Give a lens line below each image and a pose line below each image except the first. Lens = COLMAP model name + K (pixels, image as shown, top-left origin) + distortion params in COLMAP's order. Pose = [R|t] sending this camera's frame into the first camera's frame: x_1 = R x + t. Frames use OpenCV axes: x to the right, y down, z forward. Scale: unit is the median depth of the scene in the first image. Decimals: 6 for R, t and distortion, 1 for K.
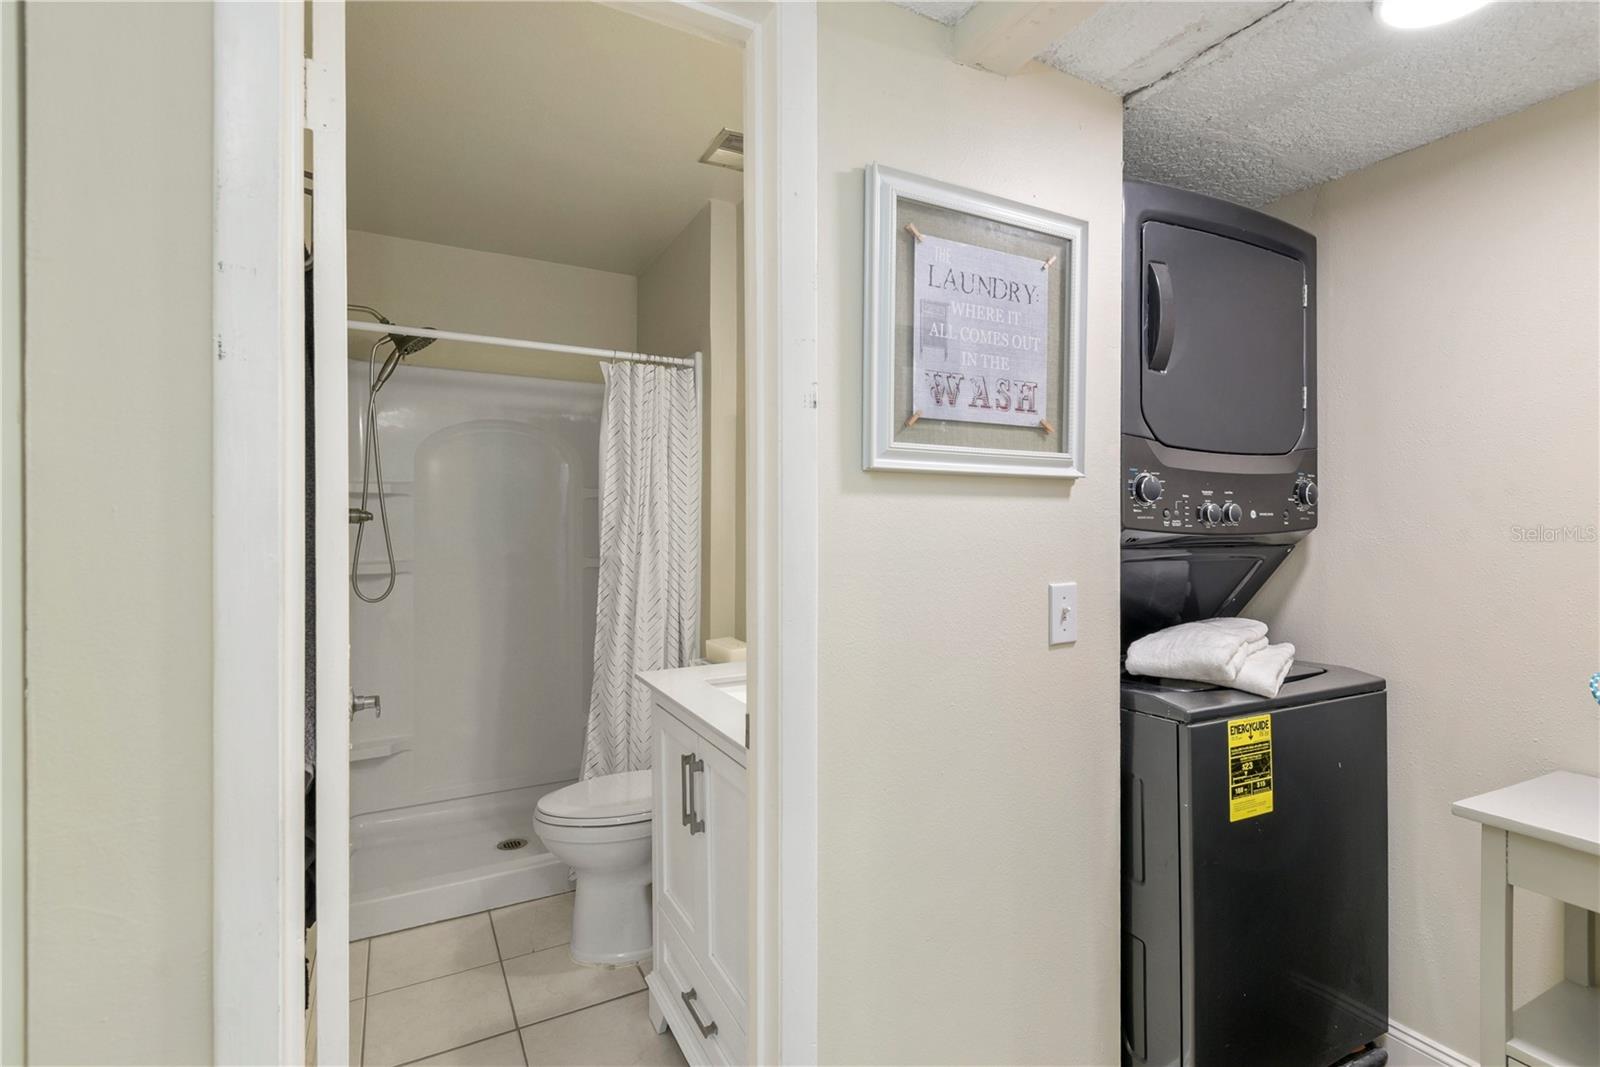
lens RADIAL K [[743.1, 0, 800.0], [0, 743.1, 533.5], [0, 0, 1]] dist [-0.001537, -0.000119]
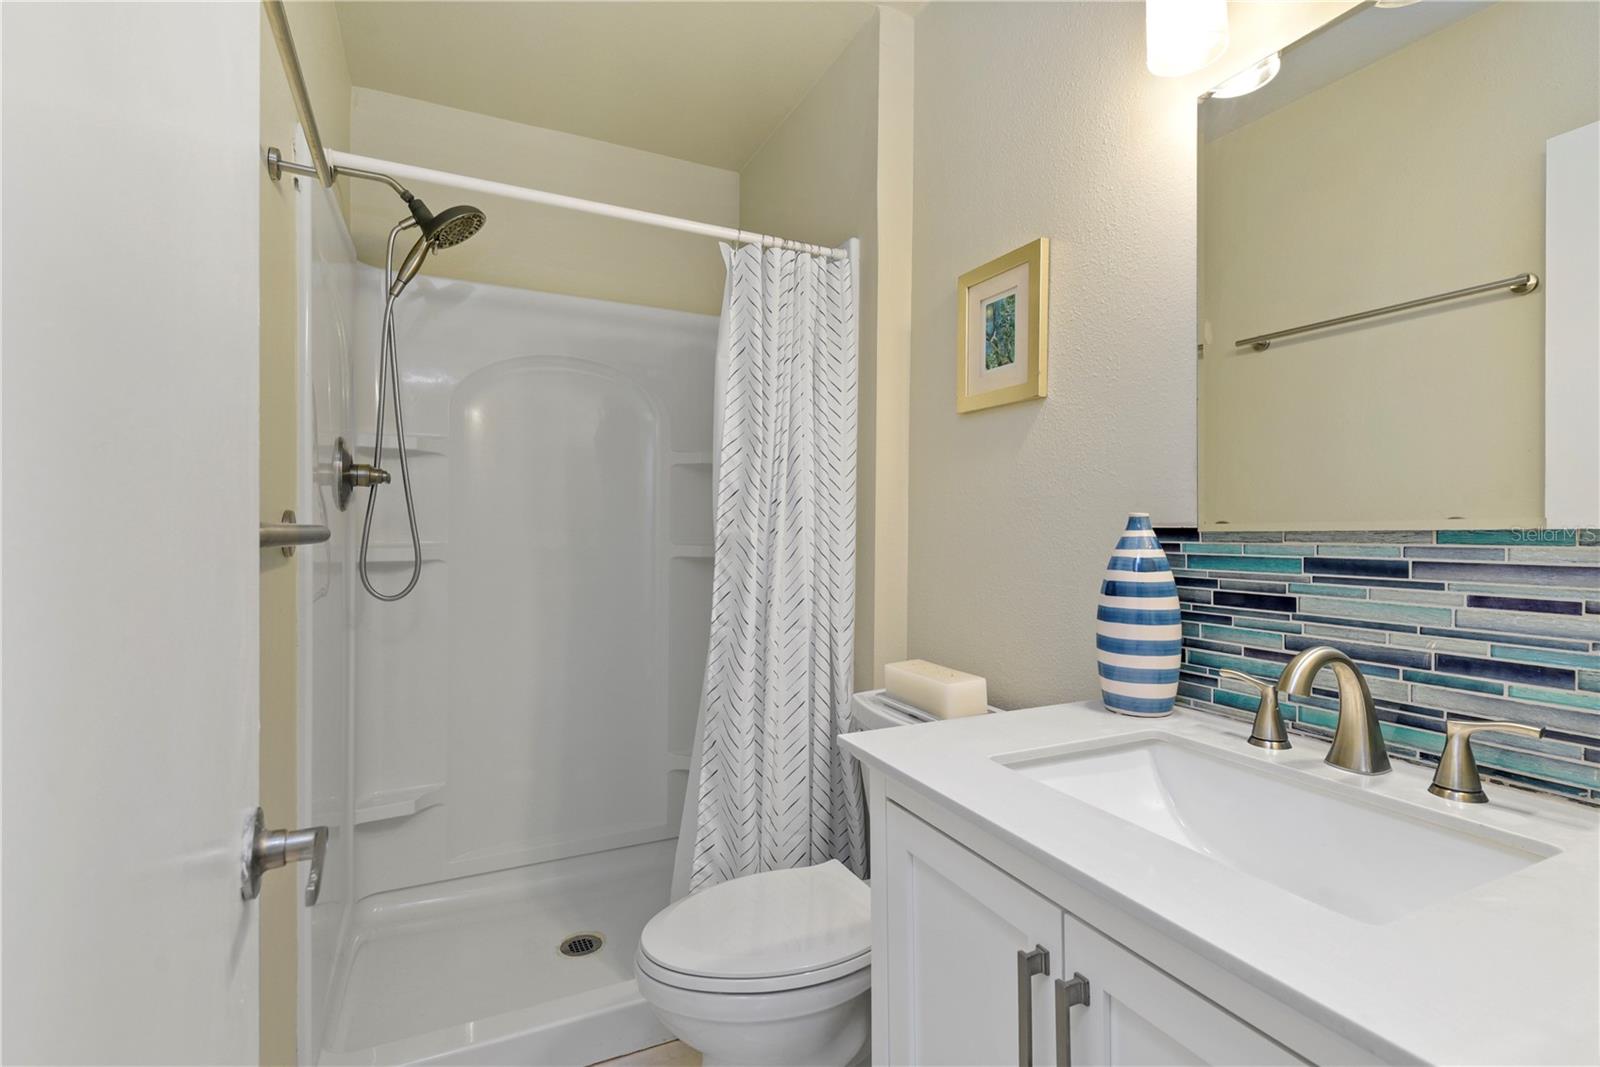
lens RADIAL K [[743.1, 0, 800.0], [0, 743.1, 533.5], [0, 0, 1]] dist [-0.001537, -0.000119]
pose [[0.998610, 0.001272, -0.052690, -0.157230], [-0.001695, 0.999967, -0.007986, 0.033999], [0.052678, 0.008064, 0.998579, 0.332421]]
